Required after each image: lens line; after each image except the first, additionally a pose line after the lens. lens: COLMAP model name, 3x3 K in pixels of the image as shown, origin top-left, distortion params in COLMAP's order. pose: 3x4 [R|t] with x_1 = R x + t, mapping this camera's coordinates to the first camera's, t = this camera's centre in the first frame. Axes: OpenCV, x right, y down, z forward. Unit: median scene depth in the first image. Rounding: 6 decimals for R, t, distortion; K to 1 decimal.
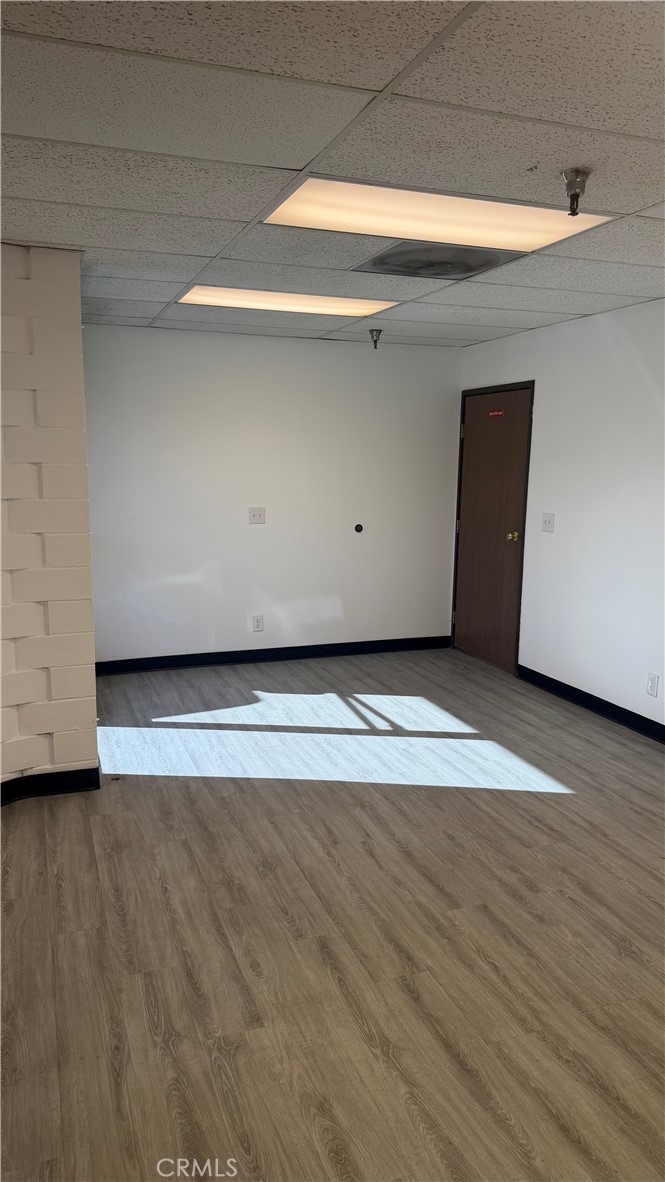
lens RADIAL K [[826.9, 0, 332.5], [0, 826.9, 591.0], [0, 0, 1]] dist [0.114791, -0.190494]
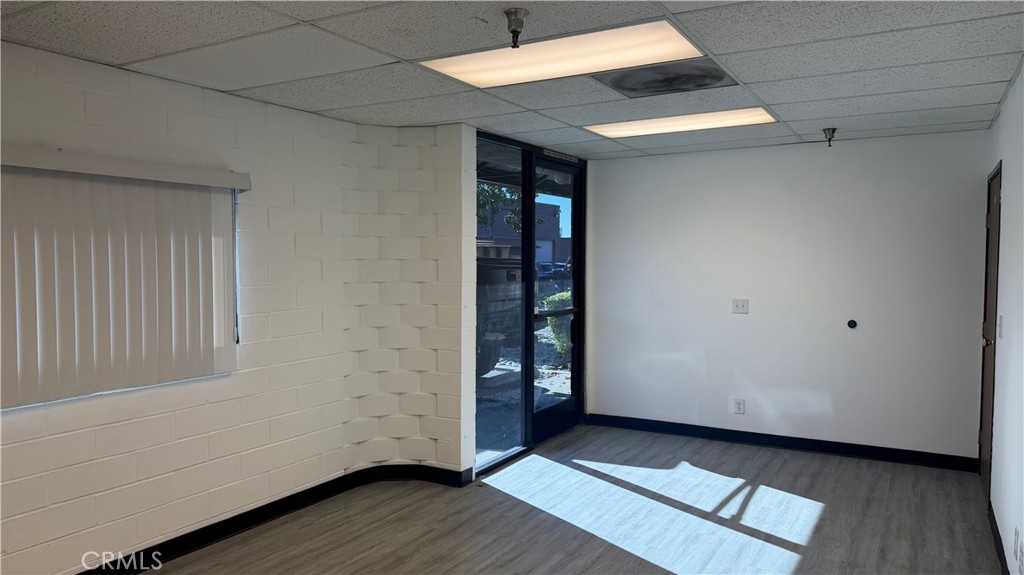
lens RADIAL K [[716.3, 0, 512.0], [0, 716.3, 287.5], [0, 0, 1]] dist [0.114791, -0.190494]
pose [[0.642689, 0.022177, -0.765806, 0.675976], [-0.115507, 0.990960, -0.068240, -0.023522], [0.757370, 0.132314, 0.639441, 0.238937]]
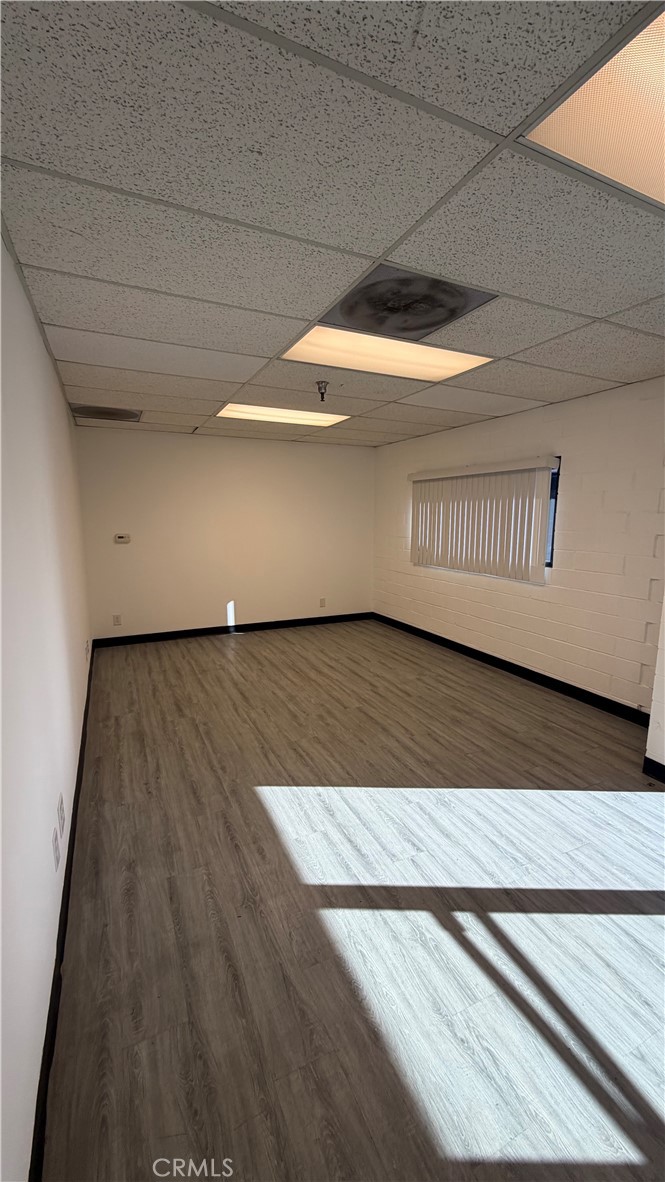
lens RADIAL K [[469.1, 0, 331.0], [0, 469.1, 587.9], [0, 0, 1]] dist [-0.001063, 0.000117]
pose [[-0.995903, 0.001134, -0.090422, 0.237877], [-0.026874, 0.951035, 0.307912, -0.220133], [0.086344, 0.309080, -0.947108, 1.490103]]
